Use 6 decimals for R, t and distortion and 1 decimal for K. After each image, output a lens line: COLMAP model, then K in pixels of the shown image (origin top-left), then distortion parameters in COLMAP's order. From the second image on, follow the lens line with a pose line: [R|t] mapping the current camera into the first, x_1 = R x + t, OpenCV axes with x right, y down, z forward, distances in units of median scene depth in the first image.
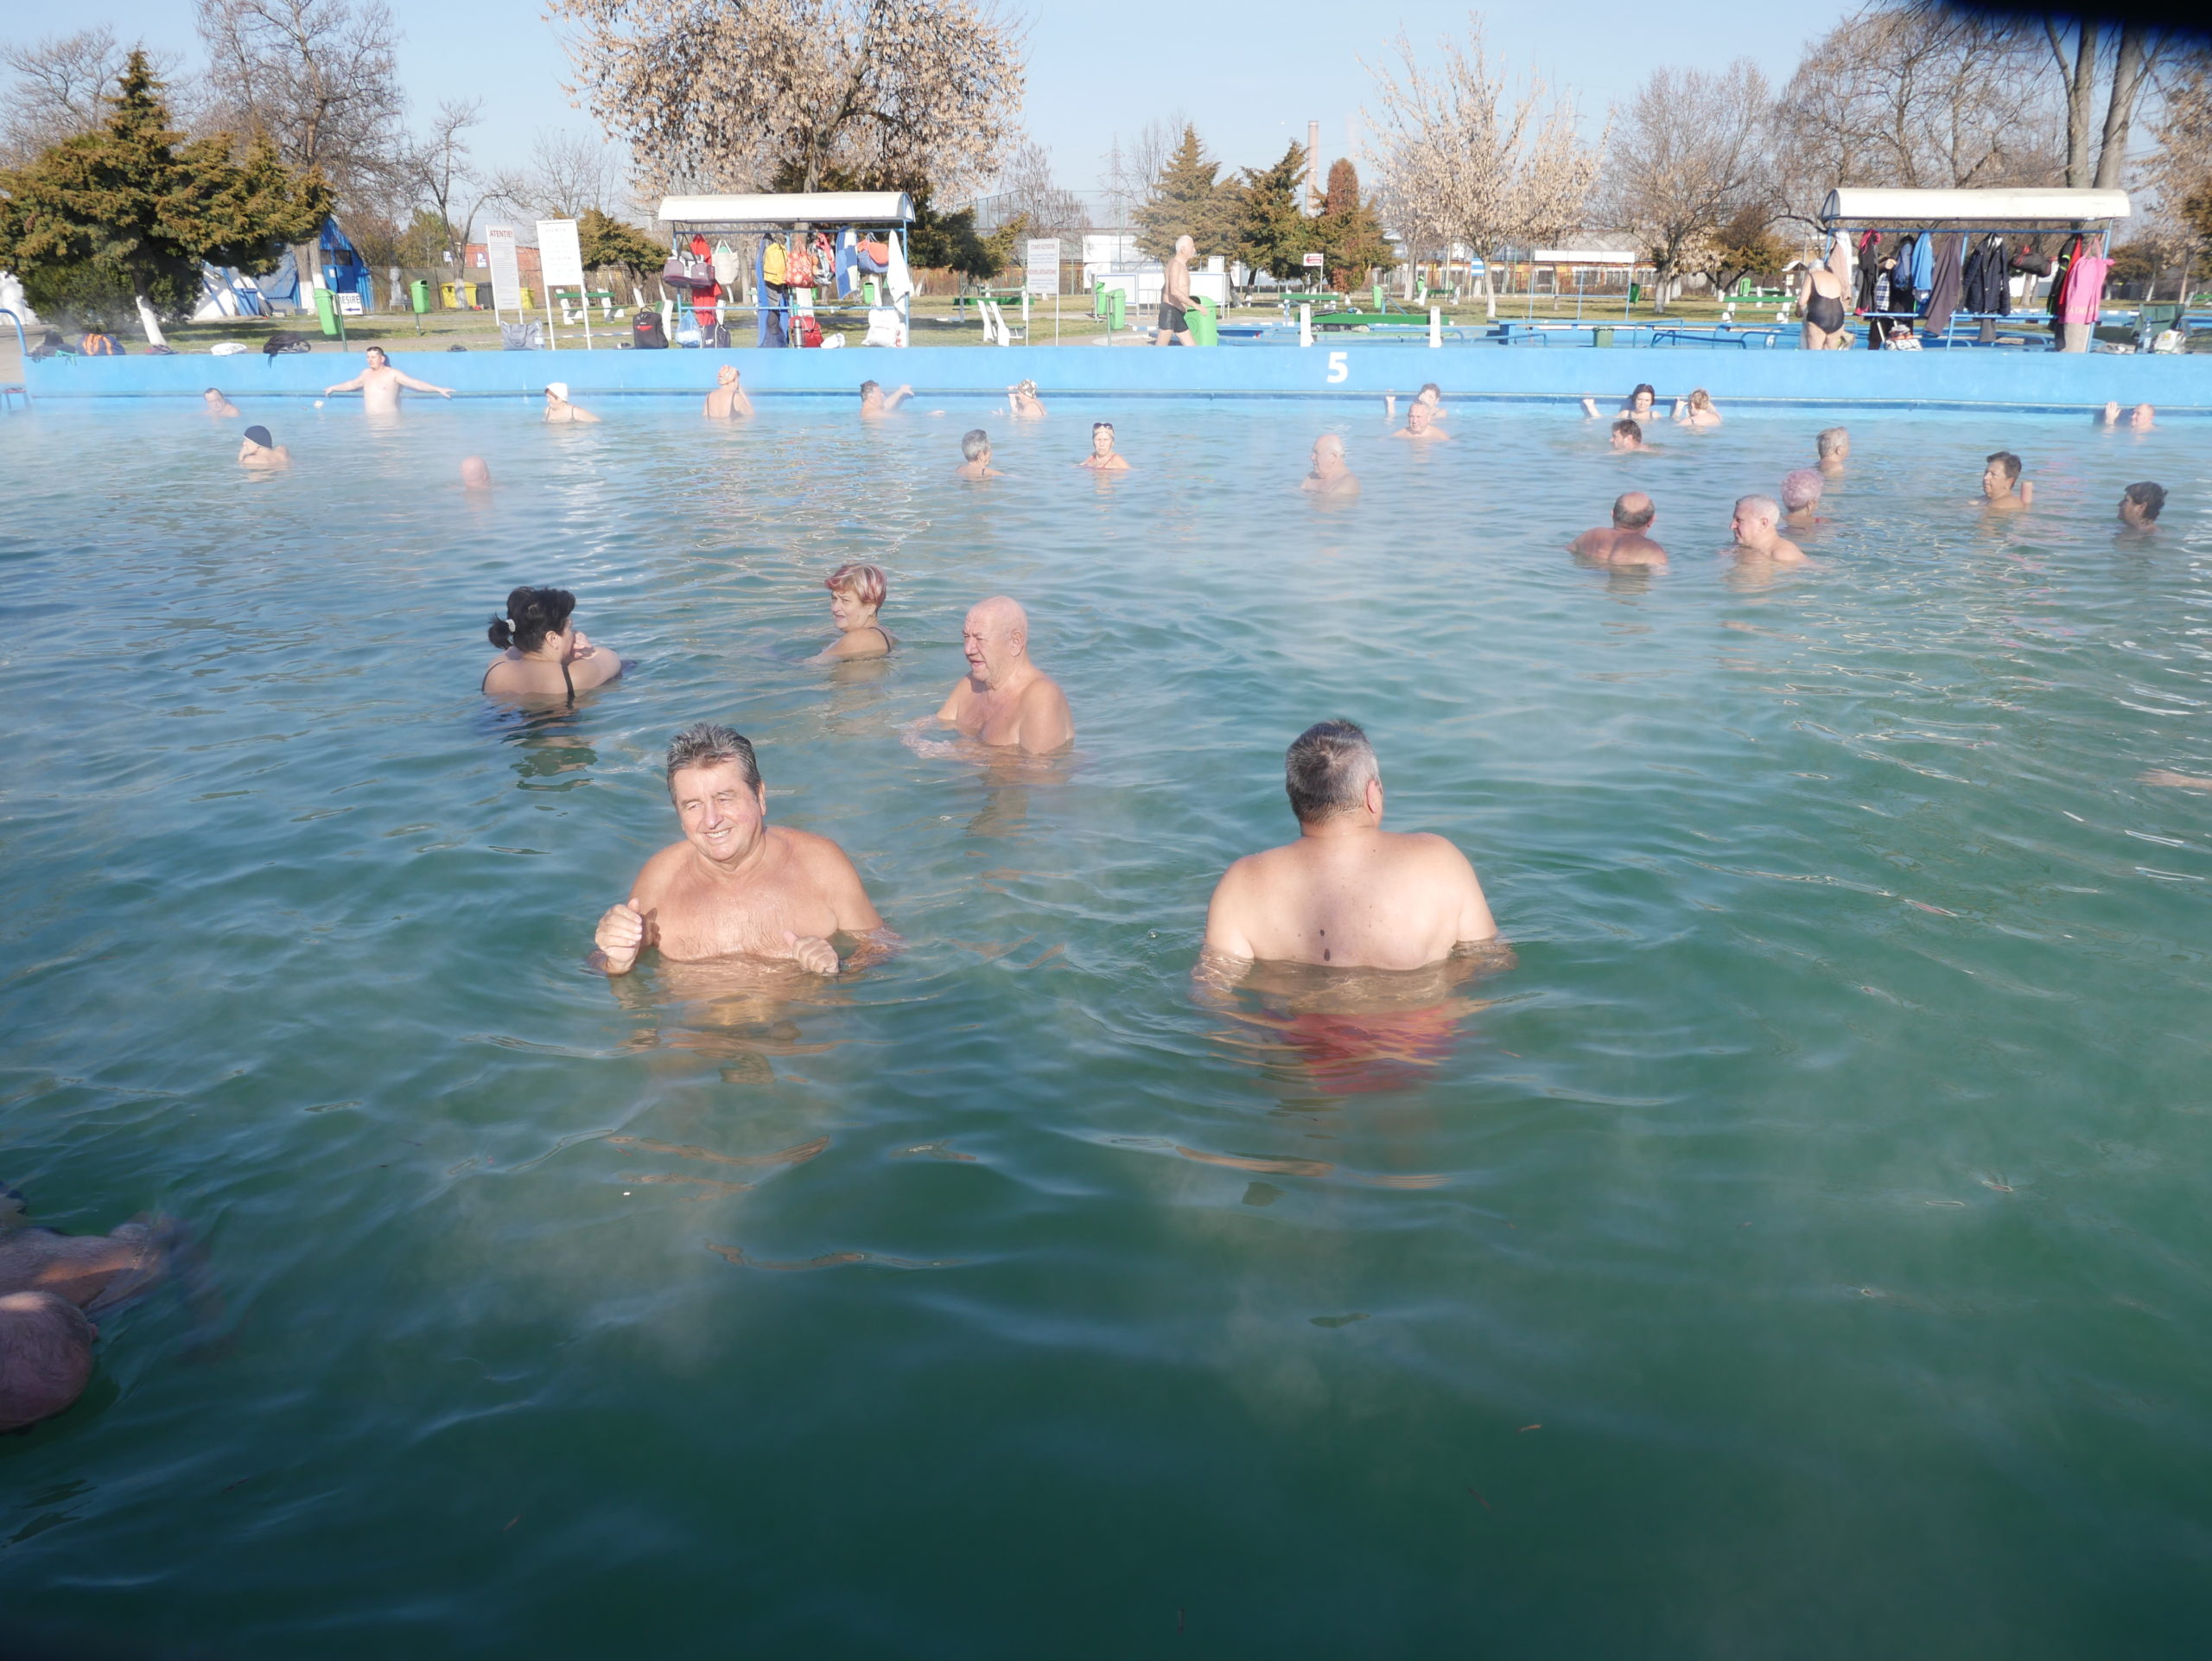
lens RADIAL K [[1610.2, 0, 1107.4], [0, 1610.2, 847.6], [0, 0, 1]] dist [-0.047379, 0.019722]
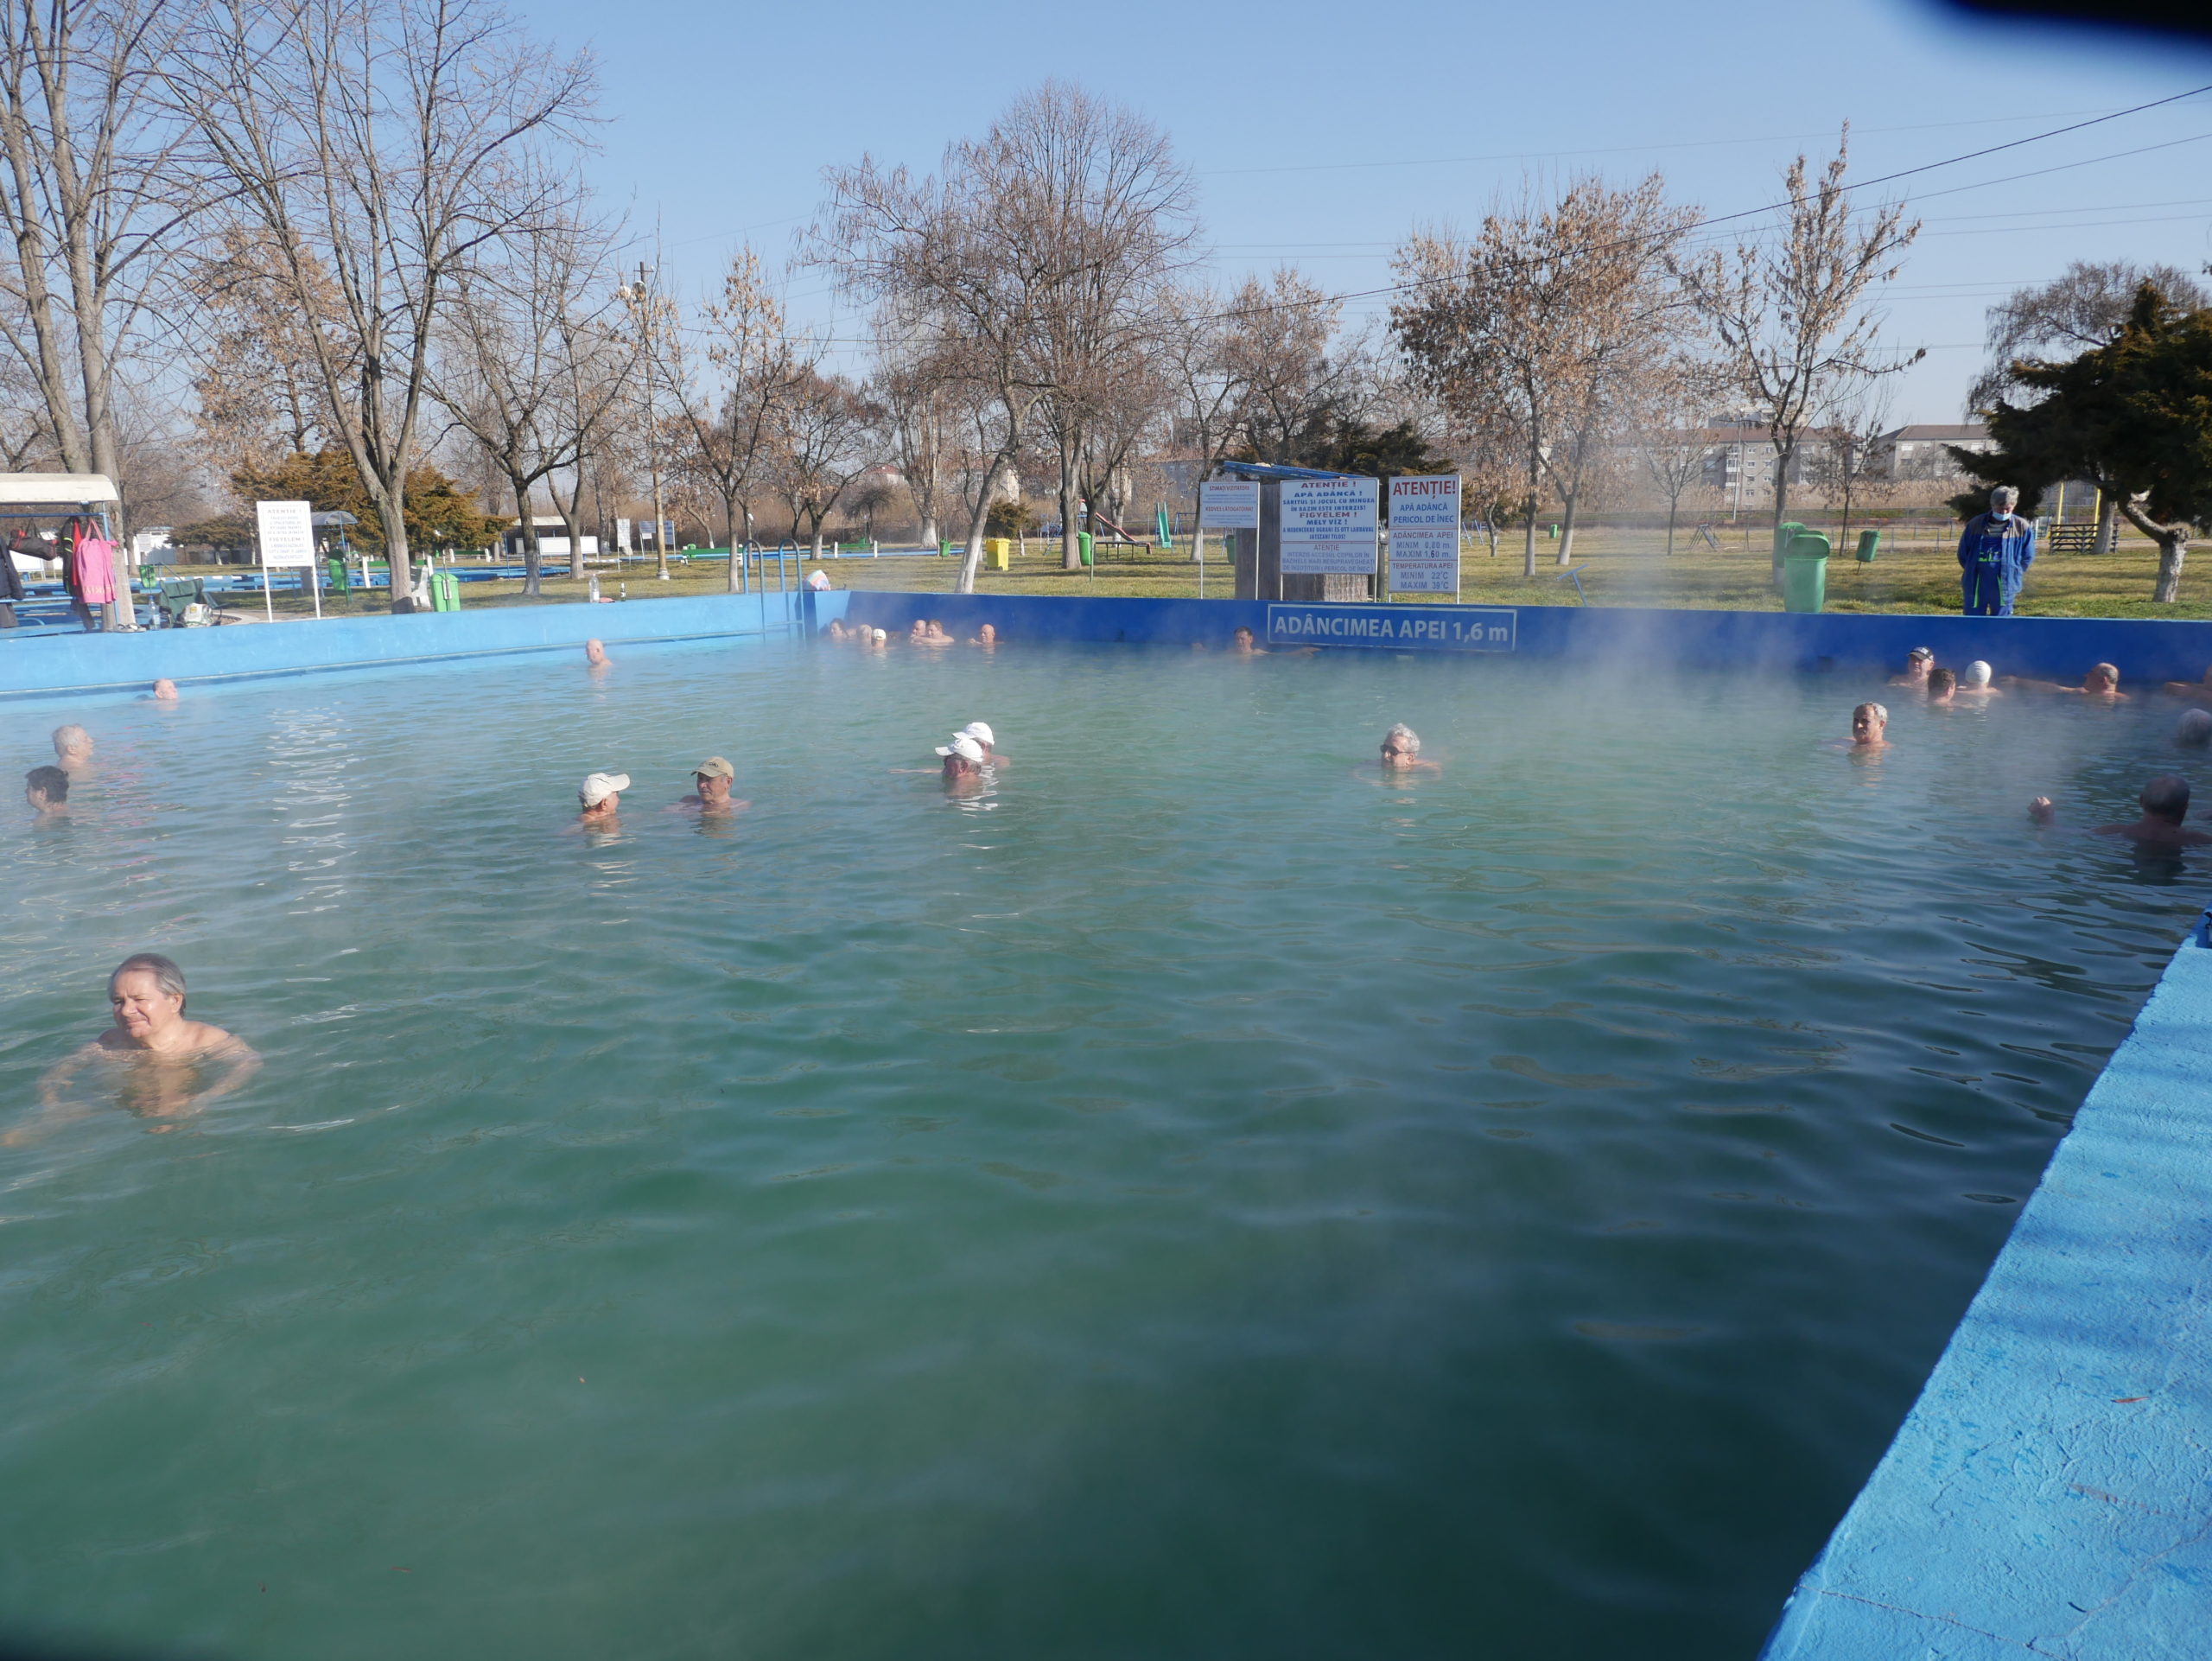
lens RADIAL K [[1610.2, 0, 1101.5], [0, 1610.2, 839.3], [0, 0, 1]] dist [-0.047379, 0.019722]
pose [[0.513447, -0.169898, 0.841134, 0.025969], [0.303675, 0.952750, 0.007073, -0.001827], [-0.802592, 0.251800, 0.540780, -0.002779]]
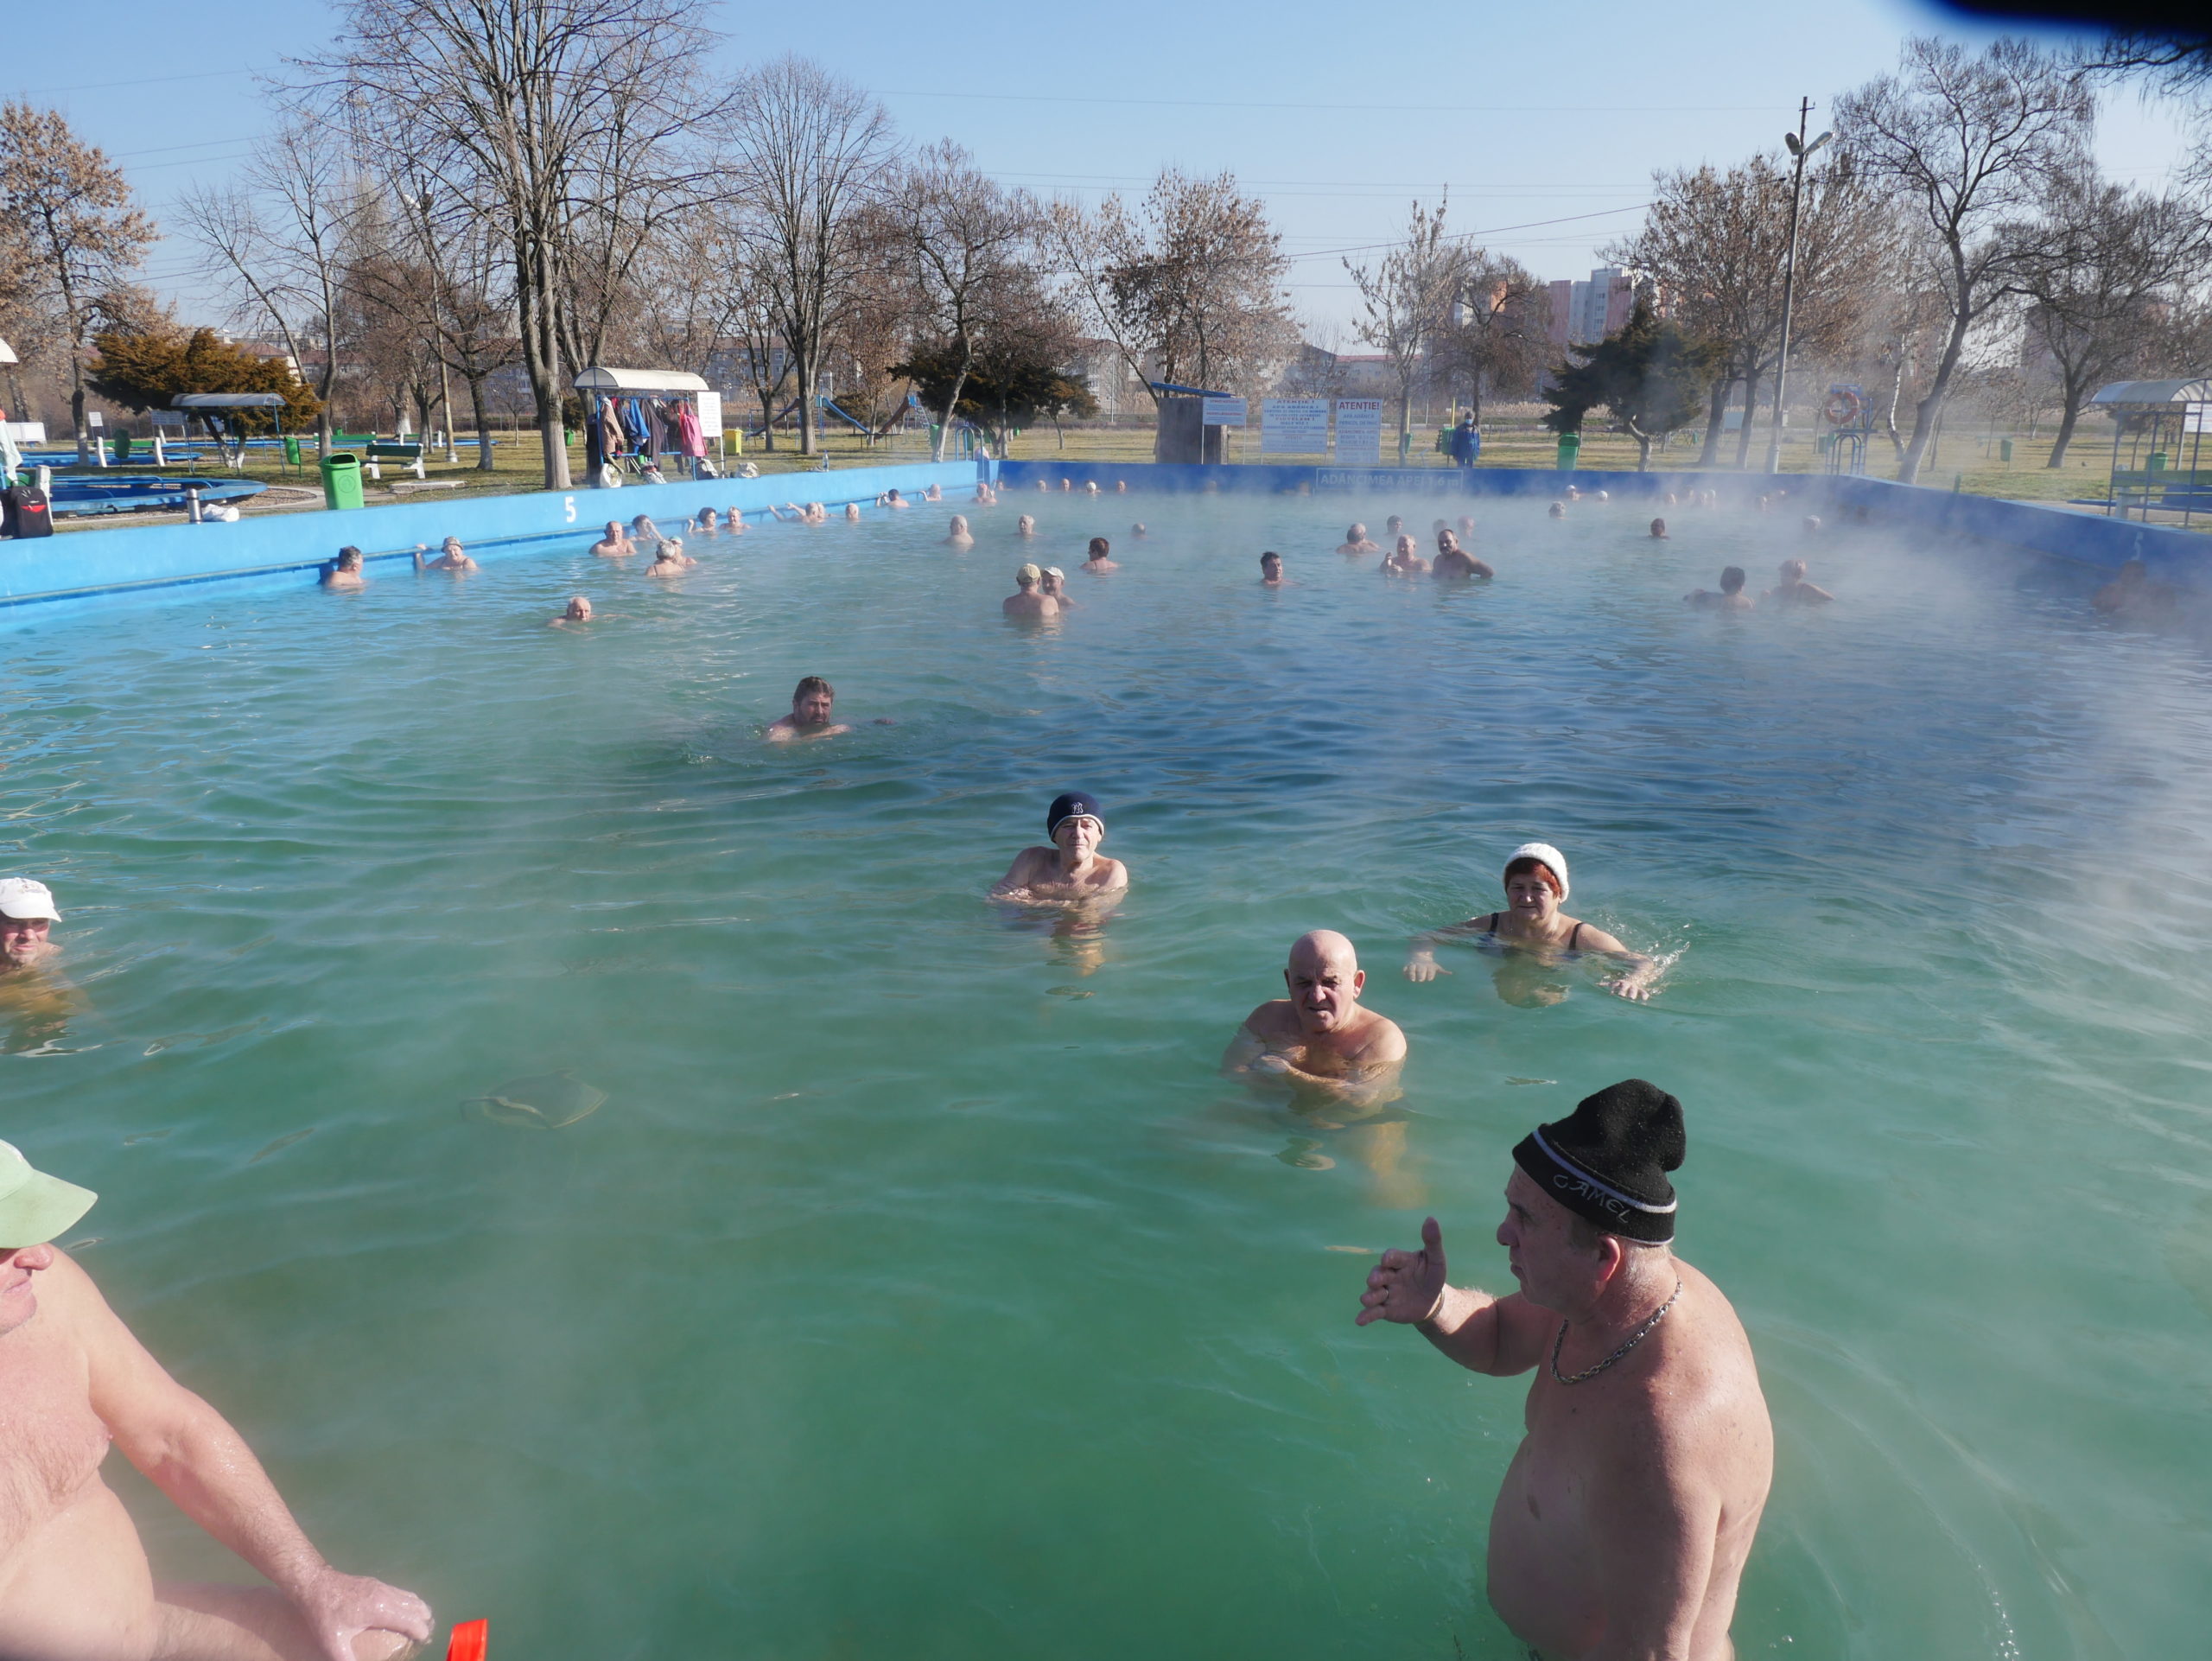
lens RADIAL K [[1610.2, 0, 1104.8], [0, 1610.2, 848.2], [0, 0, 1]] dist [-0.047379, 0.019722]
pose [[0.092210, -0.252632, 0.963159, -0.337883], [0.330003, 0.920367, 0.209815, -0.062067], [-0.939465, 0.298498, 0.168236, 0.168348]]
